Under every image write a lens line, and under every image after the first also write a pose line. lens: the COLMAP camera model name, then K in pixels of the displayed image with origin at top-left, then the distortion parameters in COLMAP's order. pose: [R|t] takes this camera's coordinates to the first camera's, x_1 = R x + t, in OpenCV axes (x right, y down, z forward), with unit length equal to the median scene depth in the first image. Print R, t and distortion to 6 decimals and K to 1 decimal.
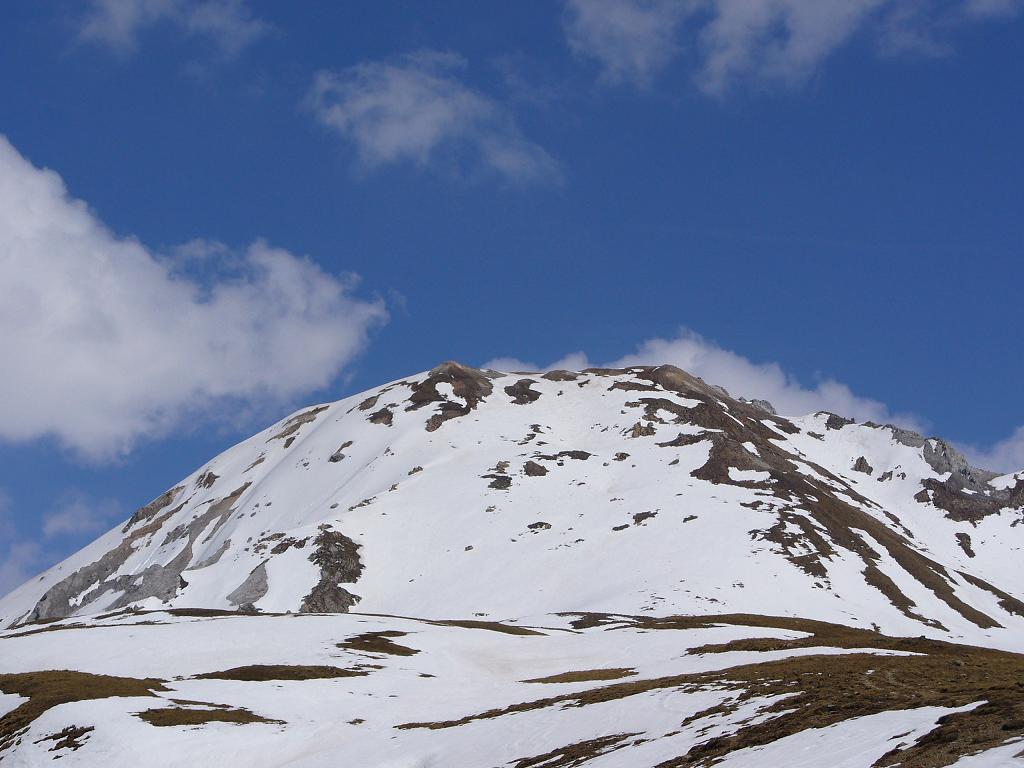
lens RADIAL K [[2924.1, 0, 512.0], [0, 2924.1, 384.0], [0, 0, 1]] dist [-0.042596, 1.507025]
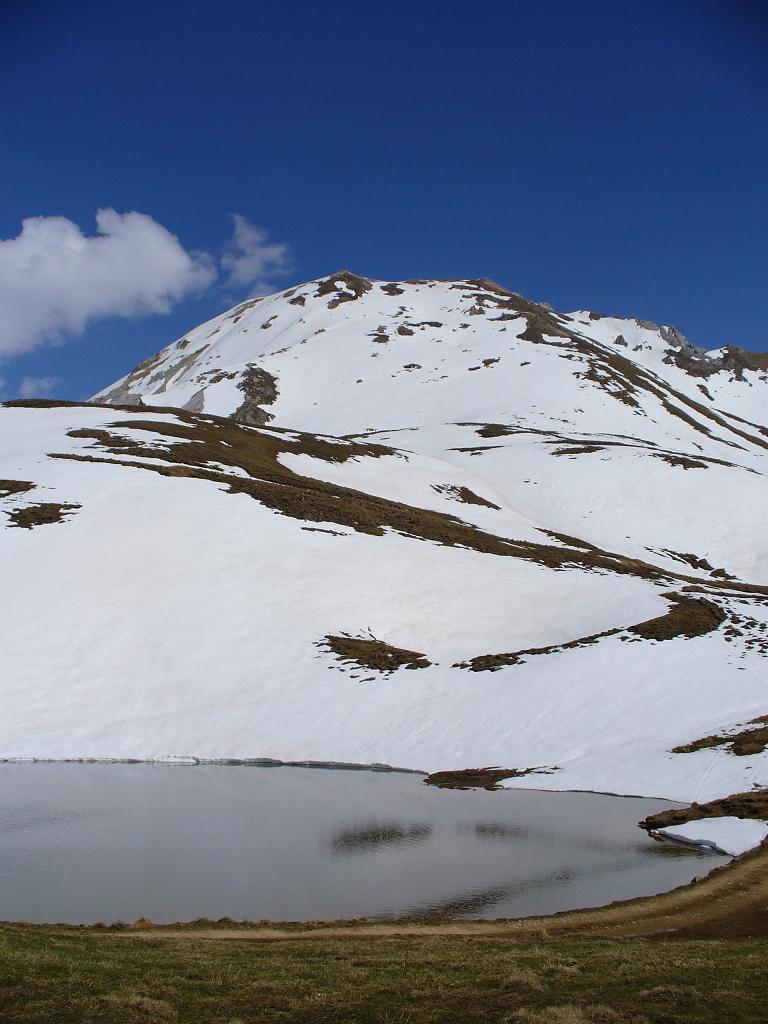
lens RADIAL K [[1082.7, 0, 384.0], [0, 1082.7, 512.0], [0, 0, 1]] dist [-0.100751, 0.028740]
pose [[0.999511, 0.017476, 0.025923, -0.013666], [-0.020869, 0.990350, 0.137006, 0.042507], [-0.023278, -0.137480, 0.990231, 0.457459]]
